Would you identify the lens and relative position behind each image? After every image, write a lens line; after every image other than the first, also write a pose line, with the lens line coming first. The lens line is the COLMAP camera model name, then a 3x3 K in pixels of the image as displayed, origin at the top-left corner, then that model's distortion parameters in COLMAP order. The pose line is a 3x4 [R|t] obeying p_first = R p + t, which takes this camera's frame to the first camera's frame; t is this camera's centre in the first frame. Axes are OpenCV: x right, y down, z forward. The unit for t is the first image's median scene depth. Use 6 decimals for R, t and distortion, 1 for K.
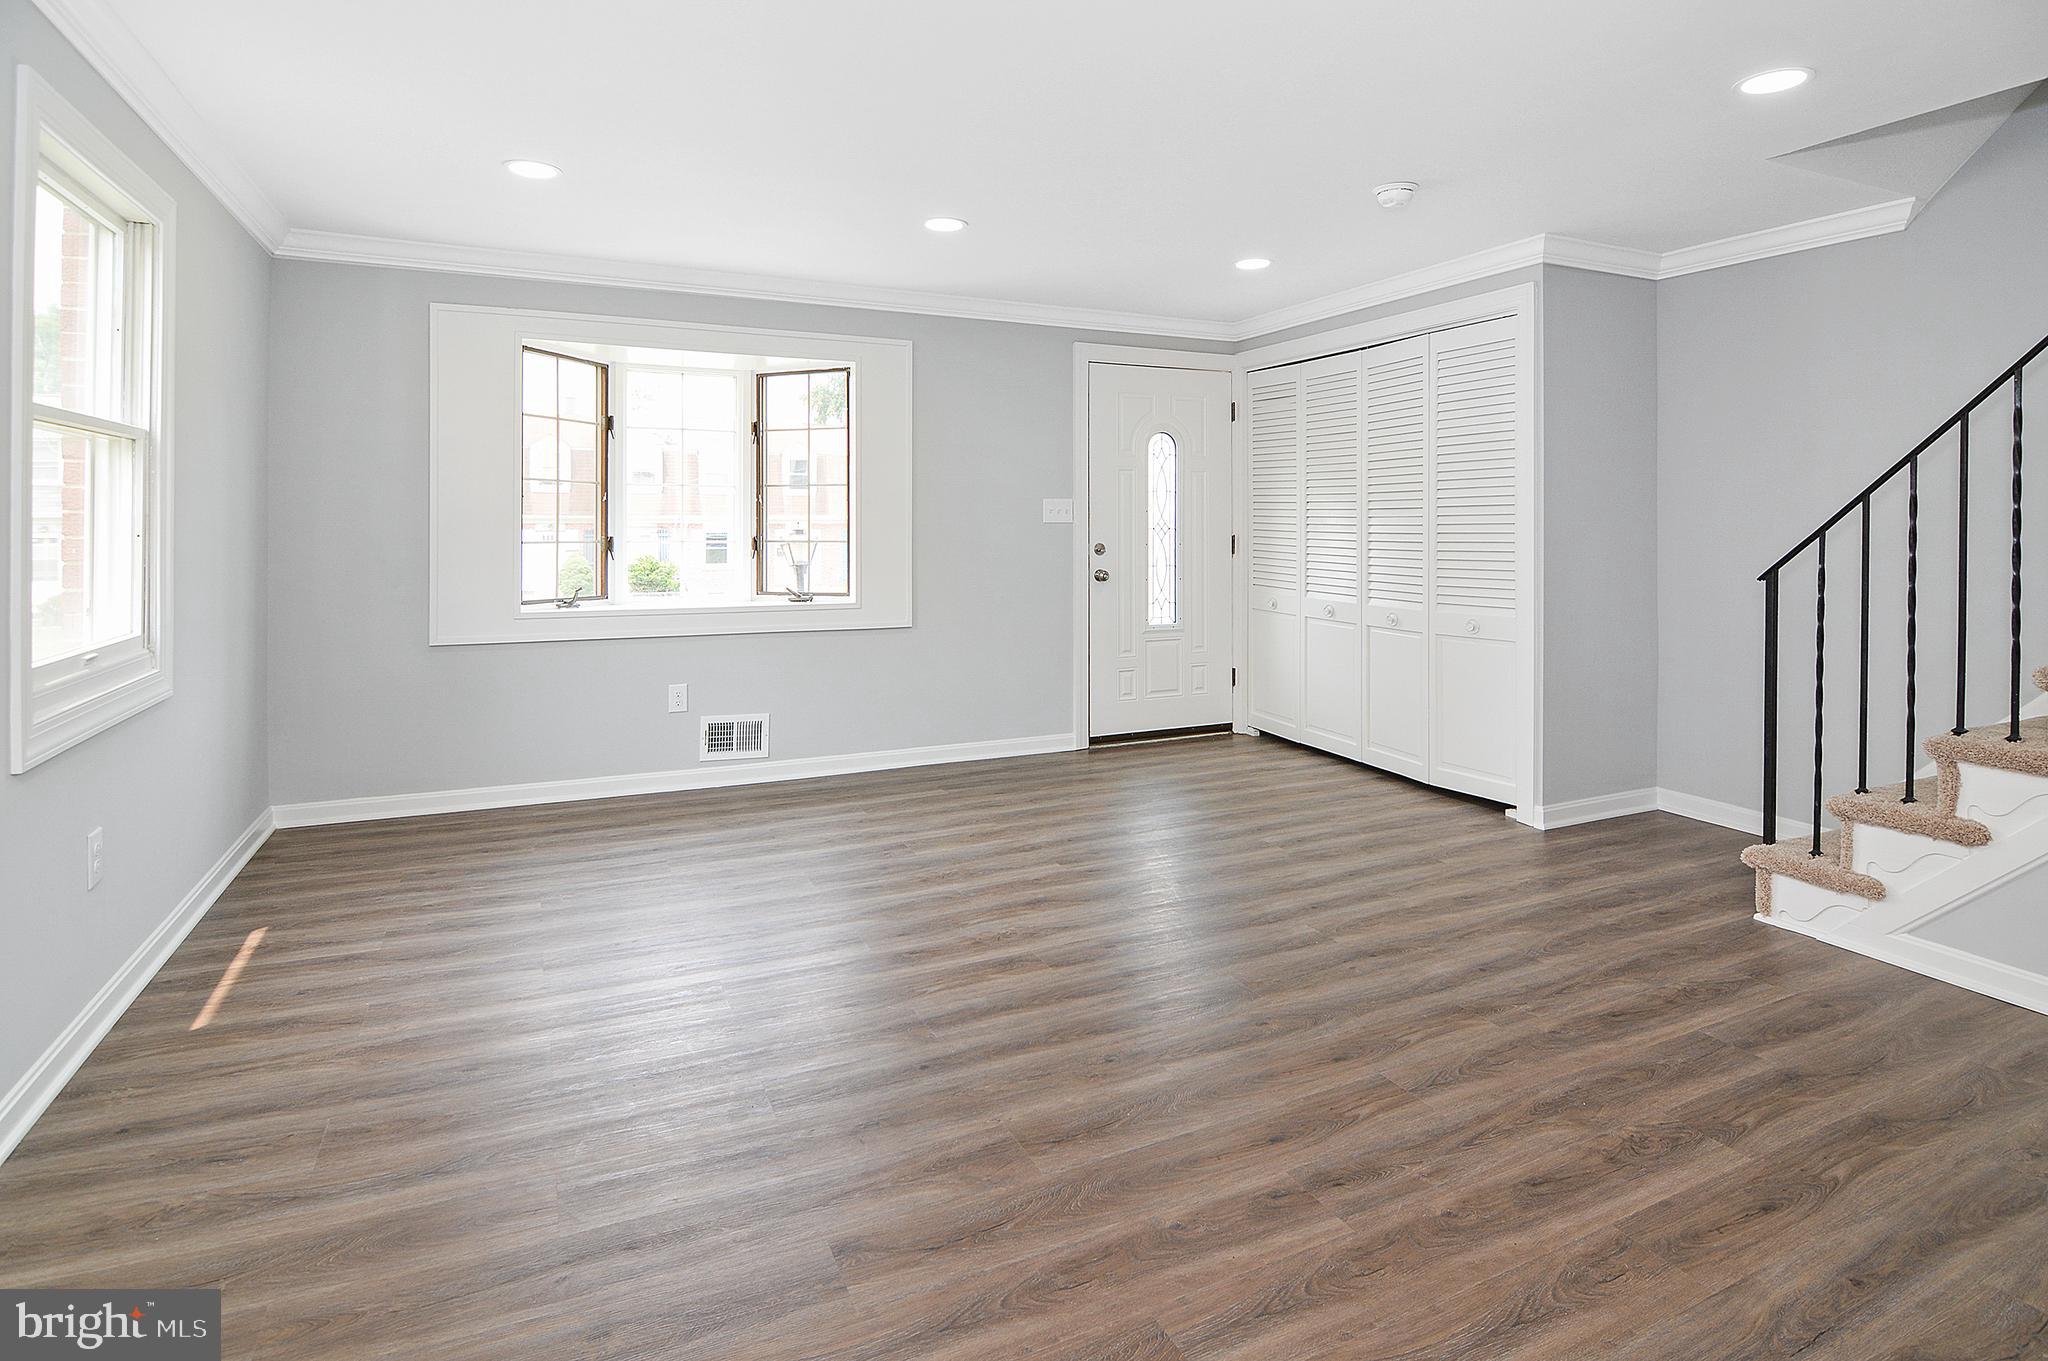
lens RADIAL K [[1042.9, 0, 1019.3], [0, 1042.9, 538.3], [0, 0, 1]] dist [-0.003191, -0.008020]
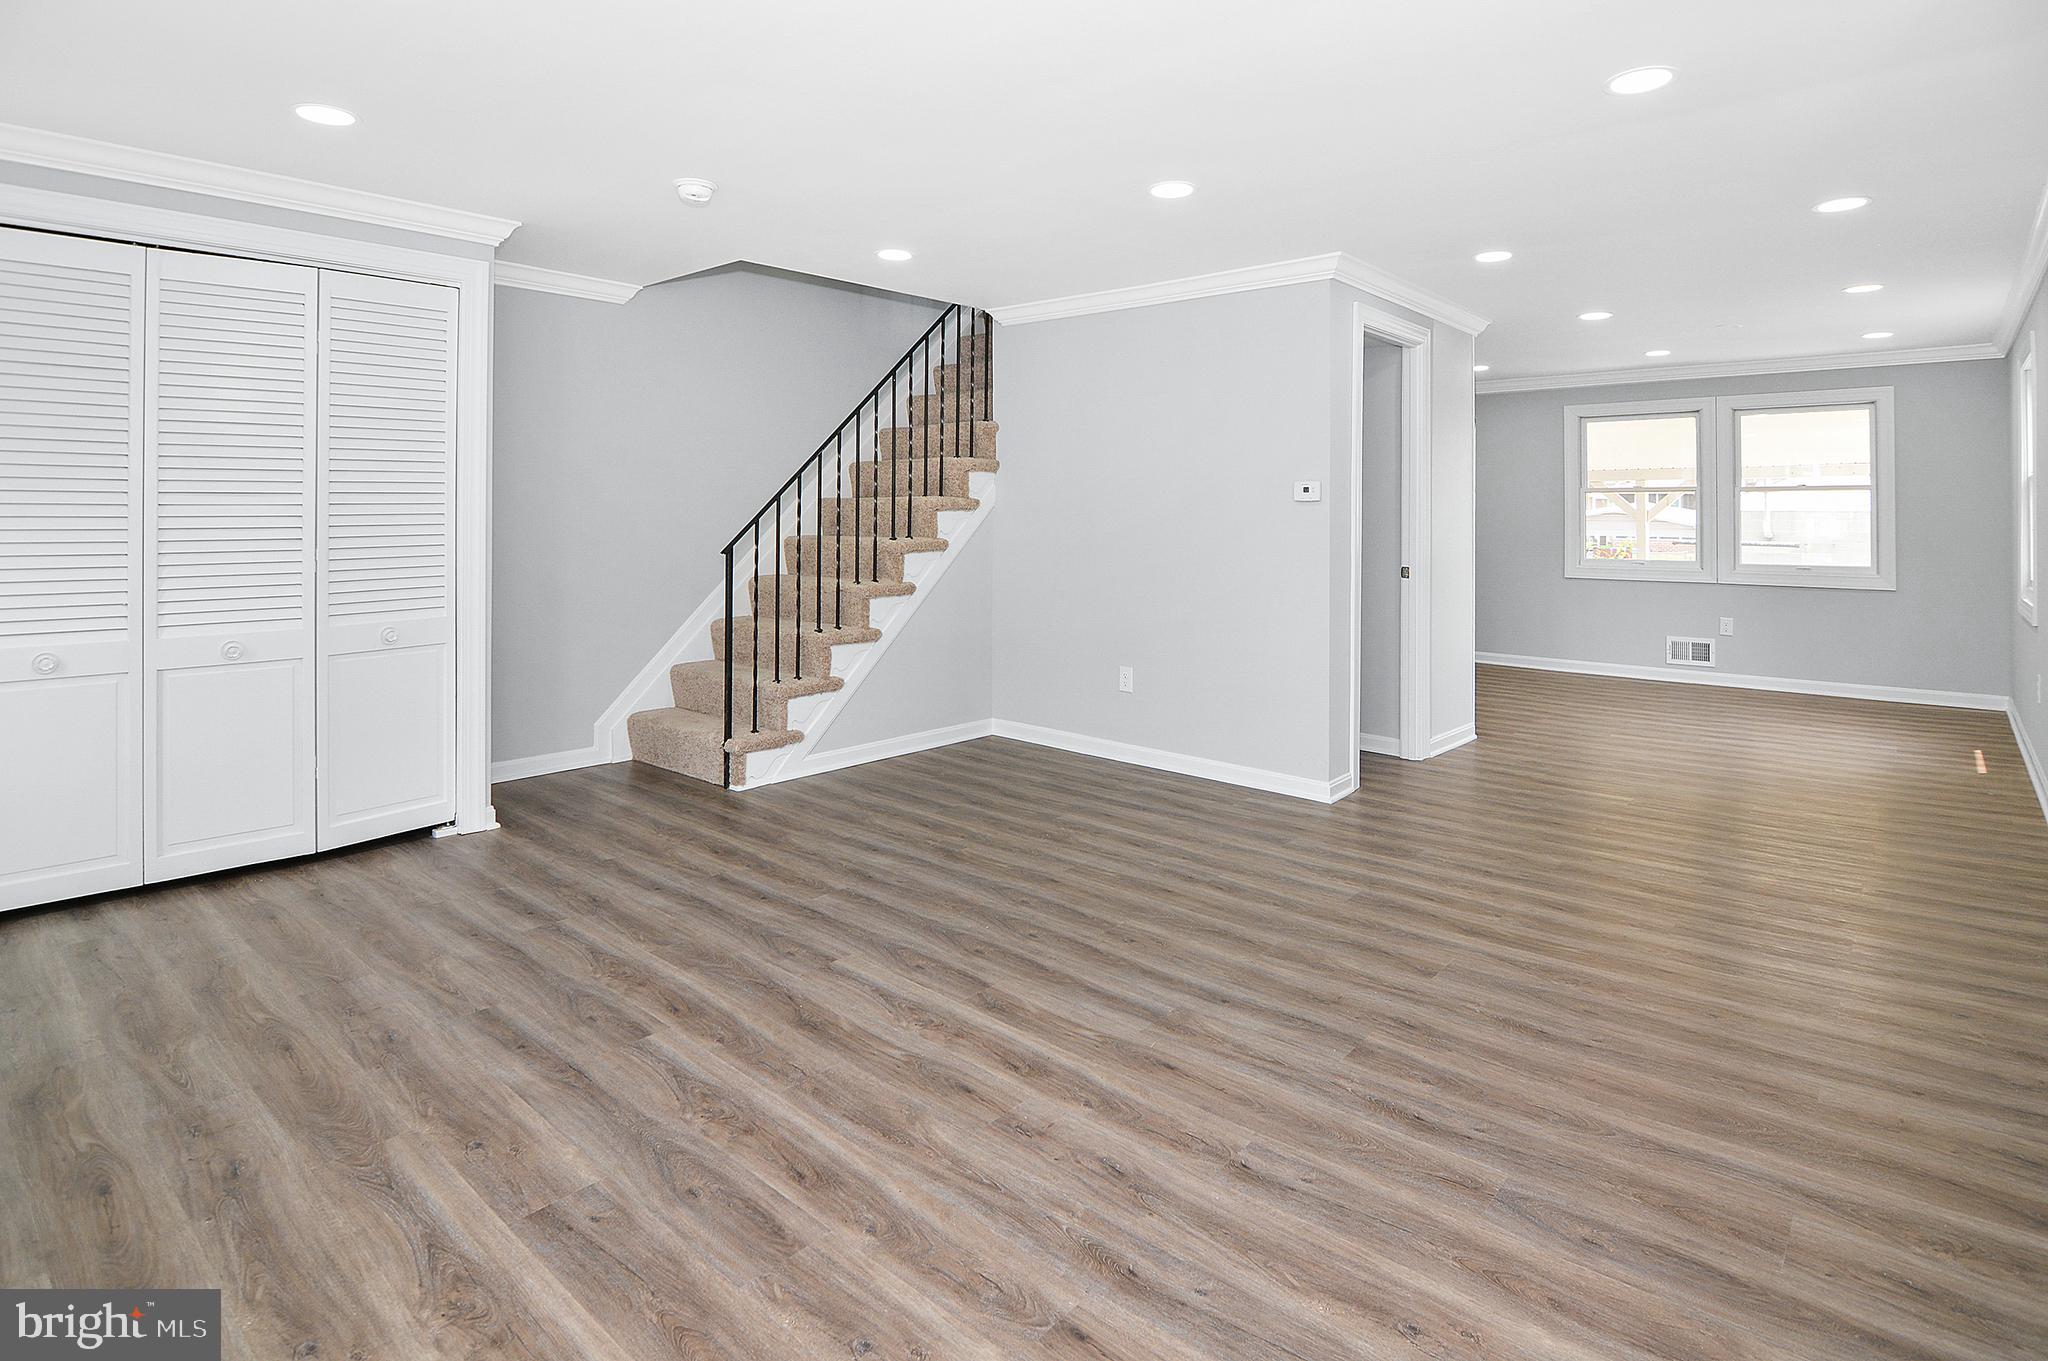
lens RADIAL K [[1042.9, 0, 1019.3], [0, 1042.9, 538.3], [0, 0, 1]] dist [-0.003191, -0.008020]
pose [[-0.389483, -0.023974, 0.920722, -0.822195], [0.012979, 0.999419, 0.031513, -0.022672], [-0.920942, 0.024224, -0.388945, 1.306185]]
